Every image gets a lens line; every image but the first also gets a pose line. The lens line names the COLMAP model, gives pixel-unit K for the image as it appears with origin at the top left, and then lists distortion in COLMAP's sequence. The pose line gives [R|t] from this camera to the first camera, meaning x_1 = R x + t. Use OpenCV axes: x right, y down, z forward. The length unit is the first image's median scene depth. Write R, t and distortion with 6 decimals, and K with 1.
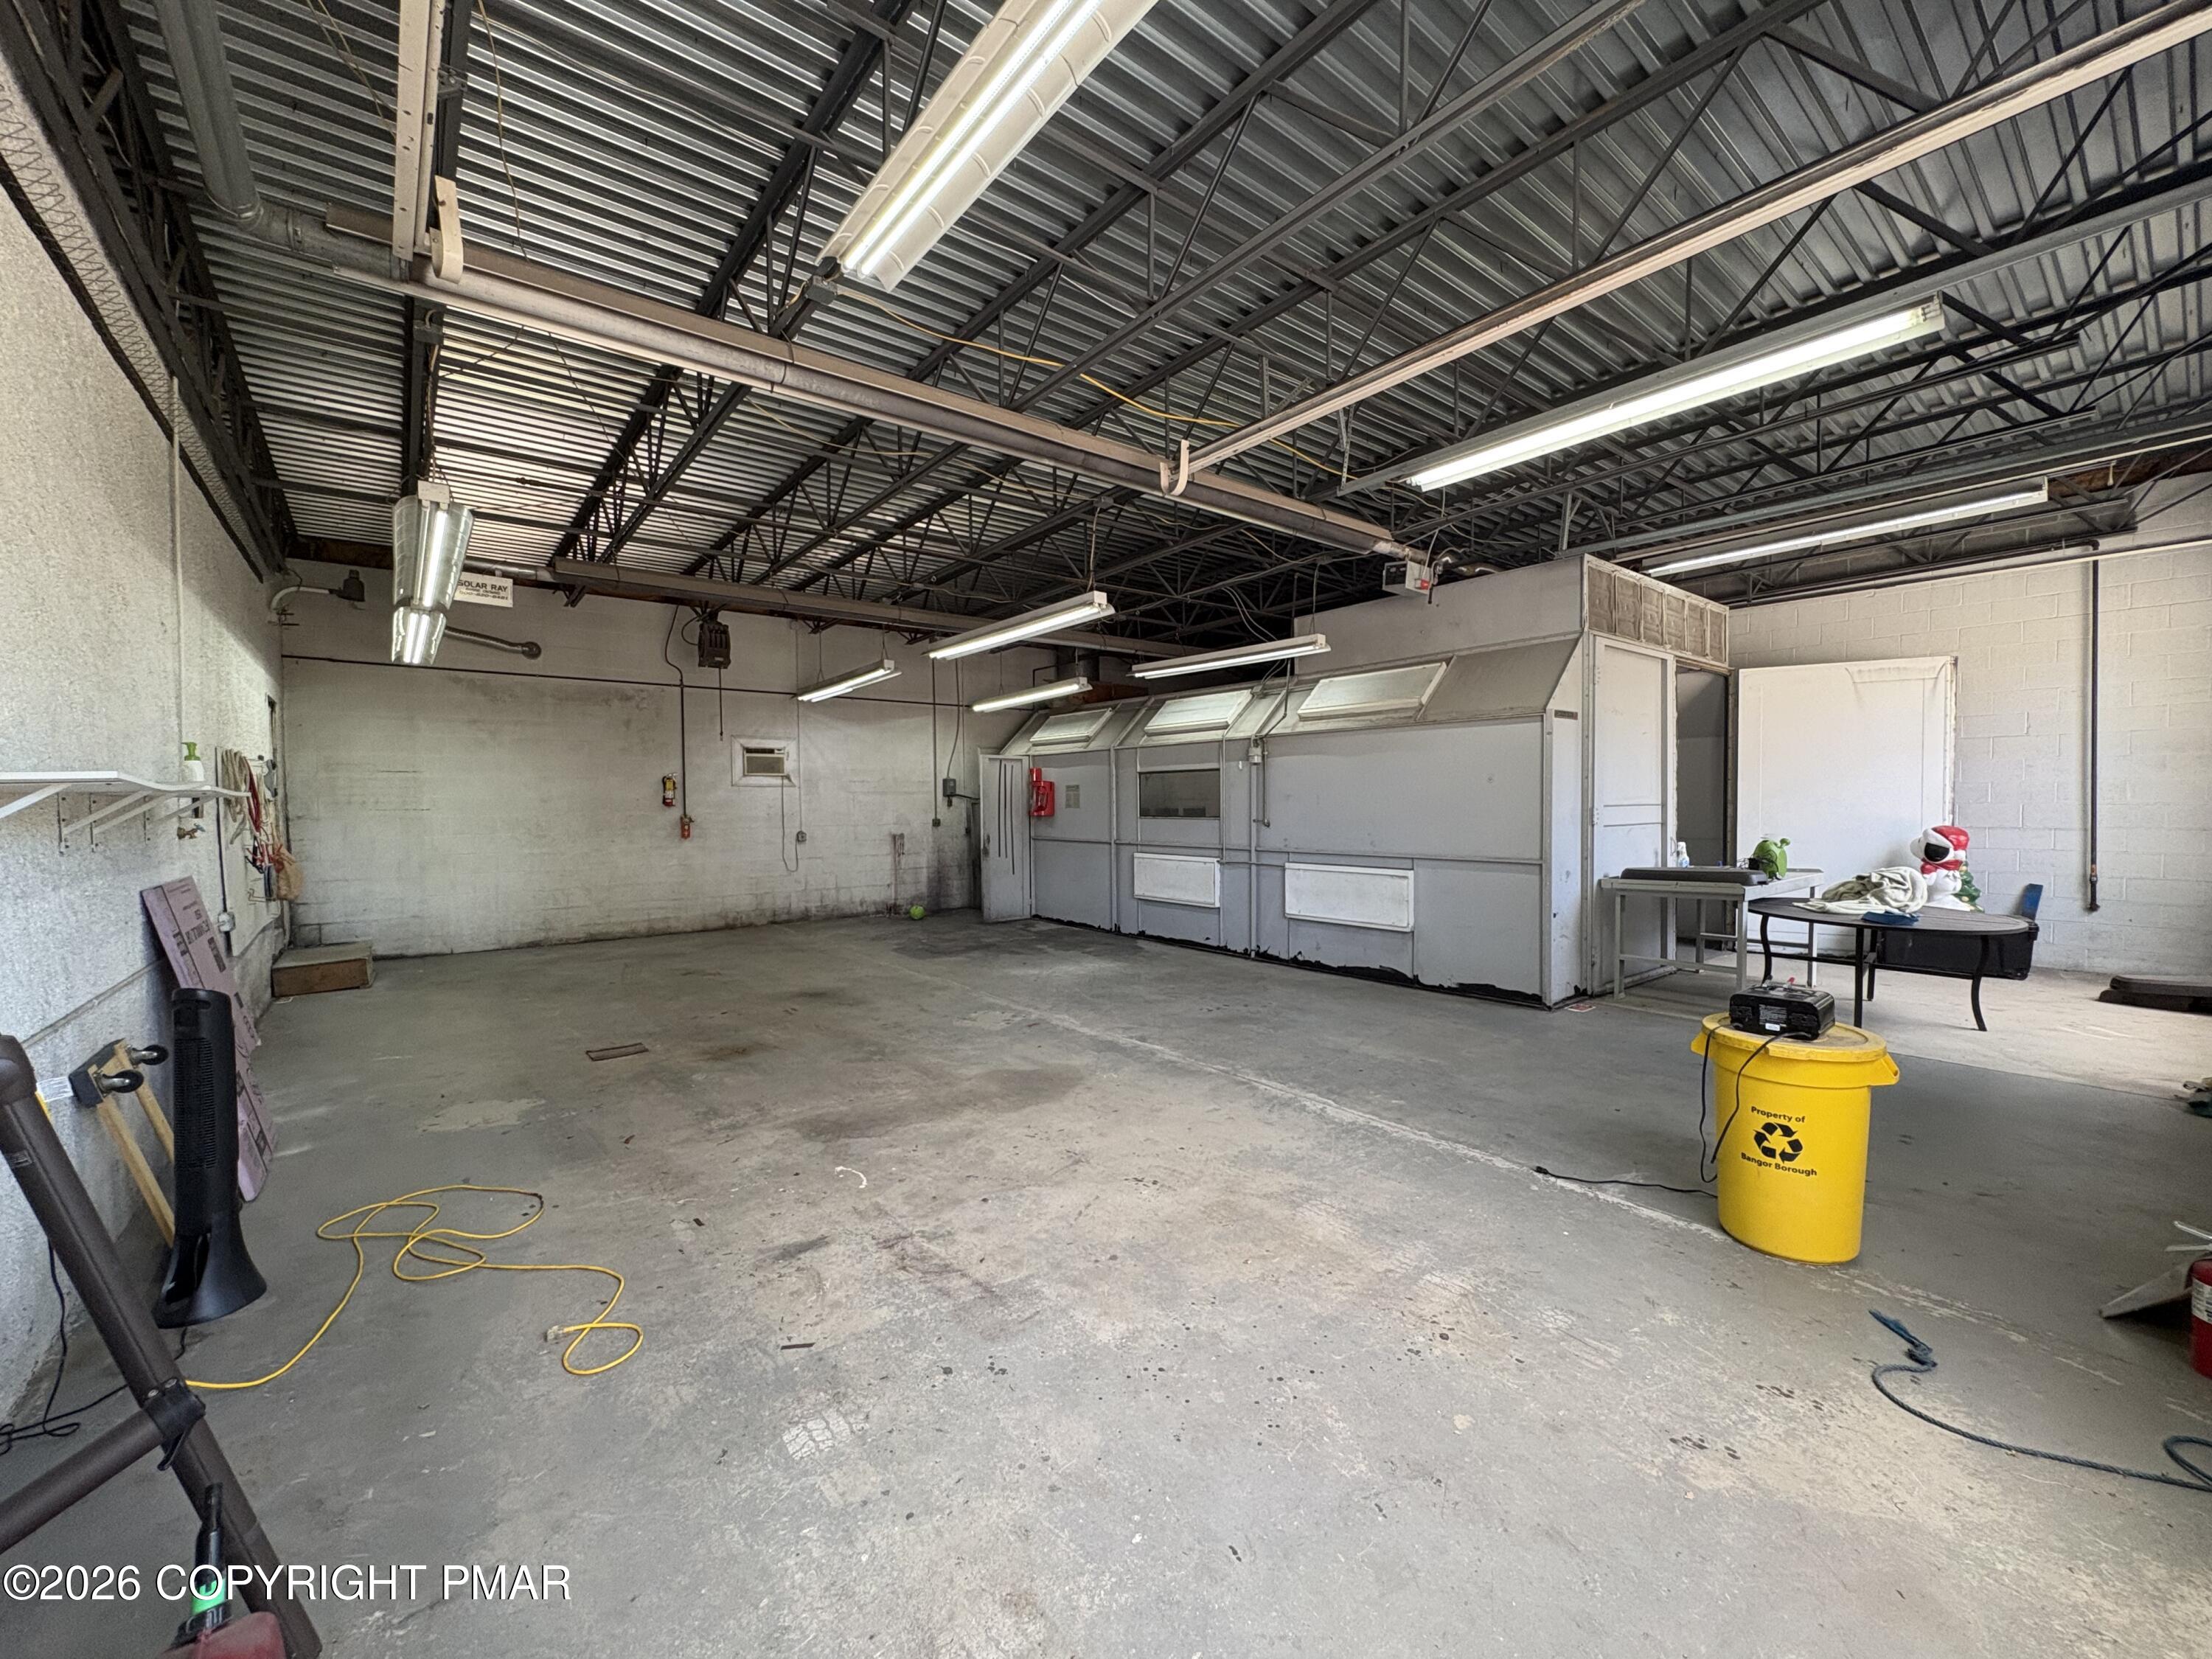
lens RADIAL K [[885.9, 0, 1103.8], [0, 885.9, 825.5], [0, 0, 1]] dist [-0.003520, 0.000175]
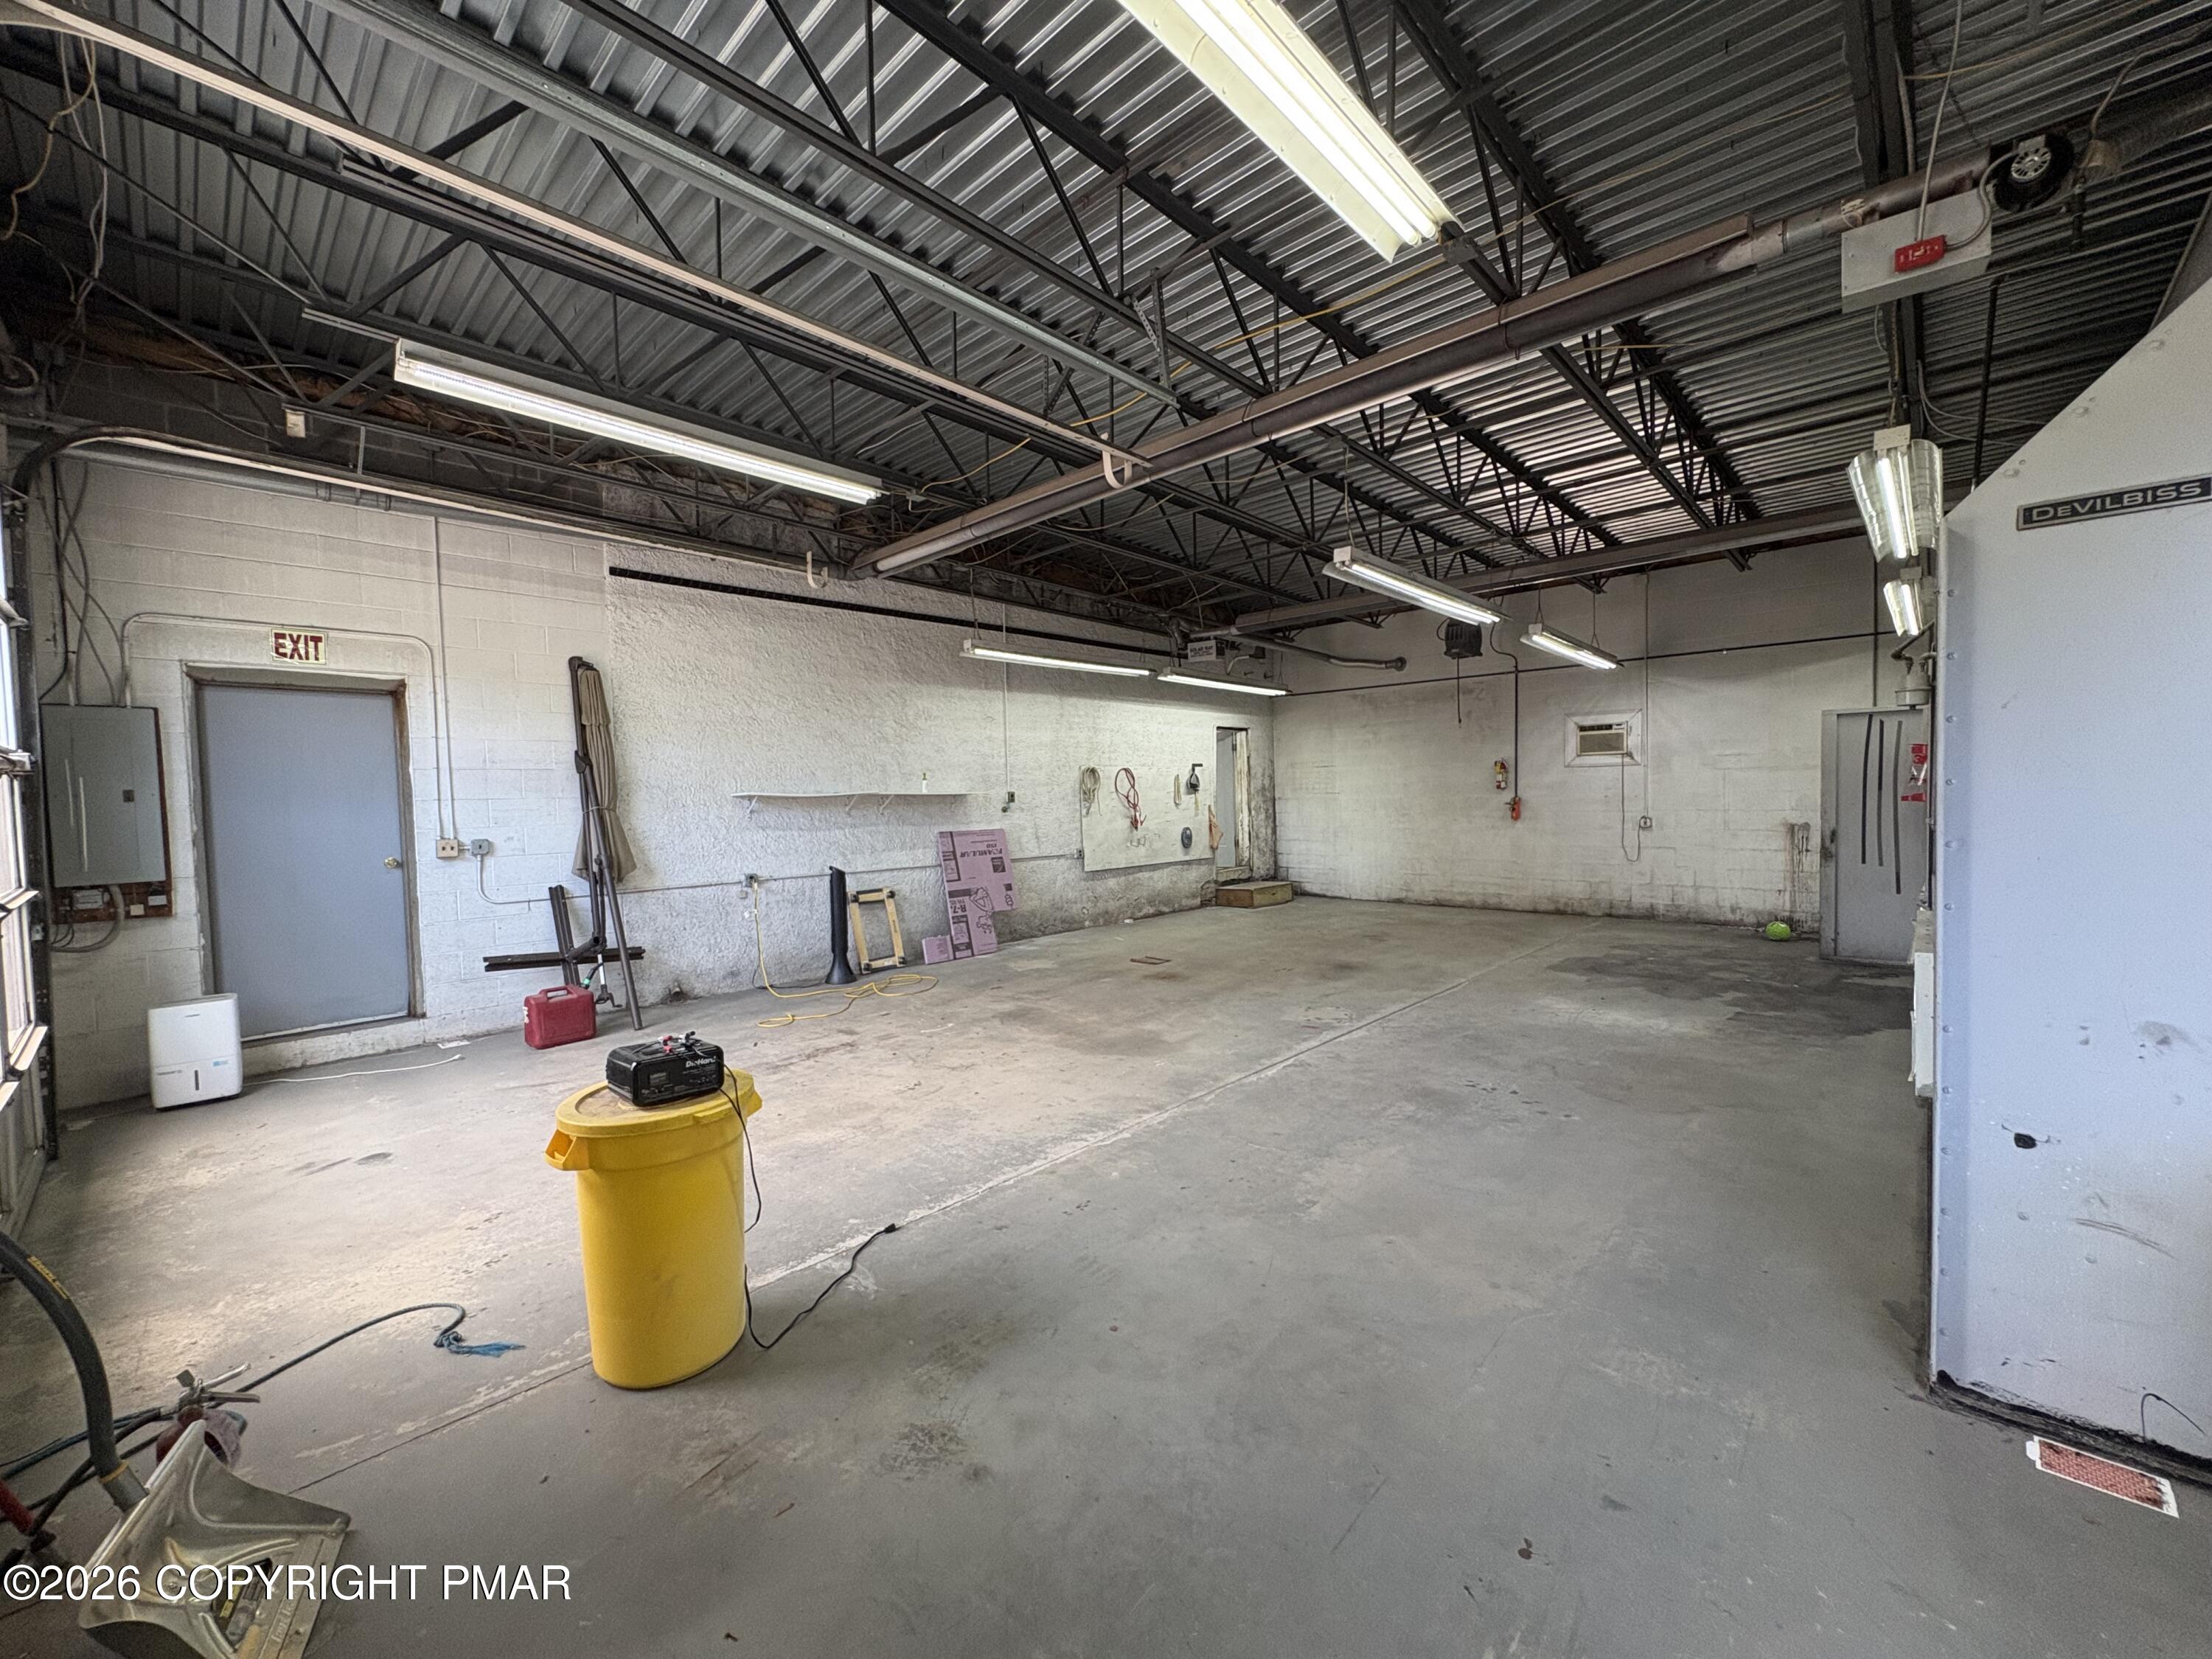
lens RADIAL K [[885.9, 0, 1103.8], [0, 885.9, 825.5], [0, 0, 1]] dist [-0.003520, 0.000175]
pose [[0.135140, 0.039592, -0.990035, 0.969196], [-0.007522, 0.999214, 0.038932, -0.030445], [0.990798, 0.002186, 0.135331, 0.769162]]
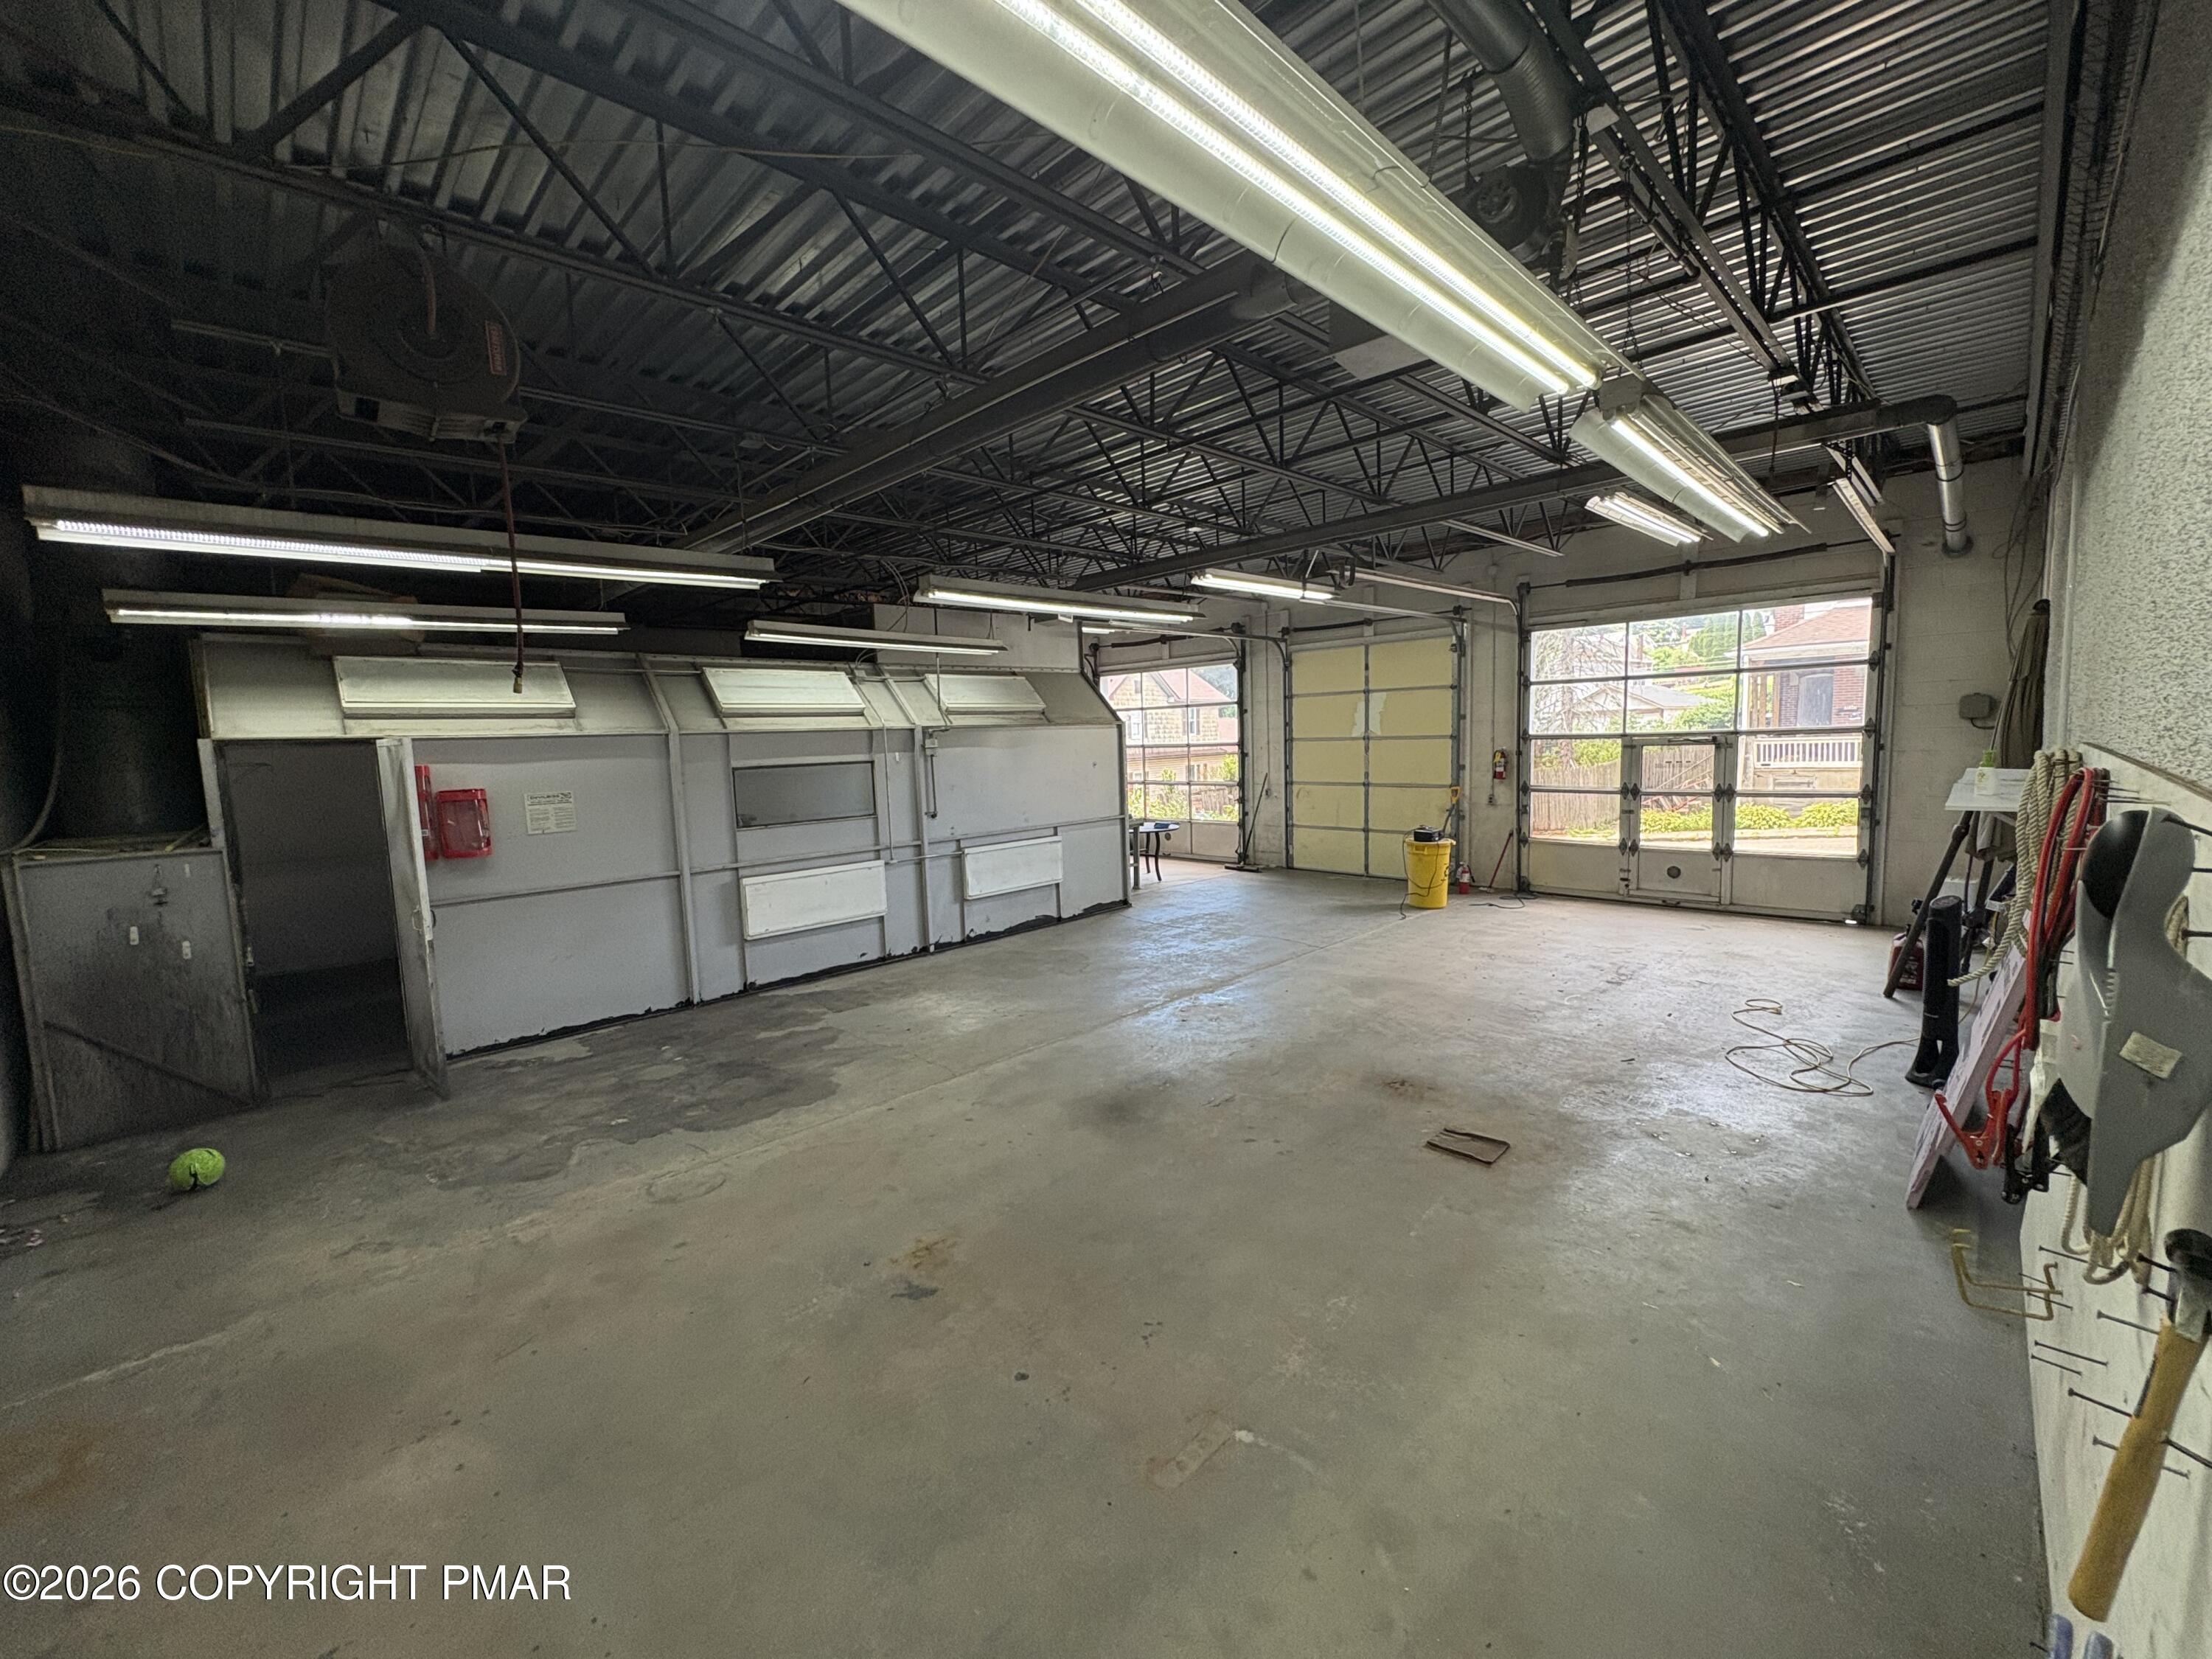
lens RADIAL K [[885.9, 0, 1103.8], [0, 885.9, 825.5], [0, 0, 1]] dist [-0.003520, 0.000175]
pose [[-0.099305, -0.086624, 0.991279, -1.342436], [0.064290, 0.993564, 0.093264, -0.116370], [-0.992978, 0.072991, -0.093097, 1.458195]]
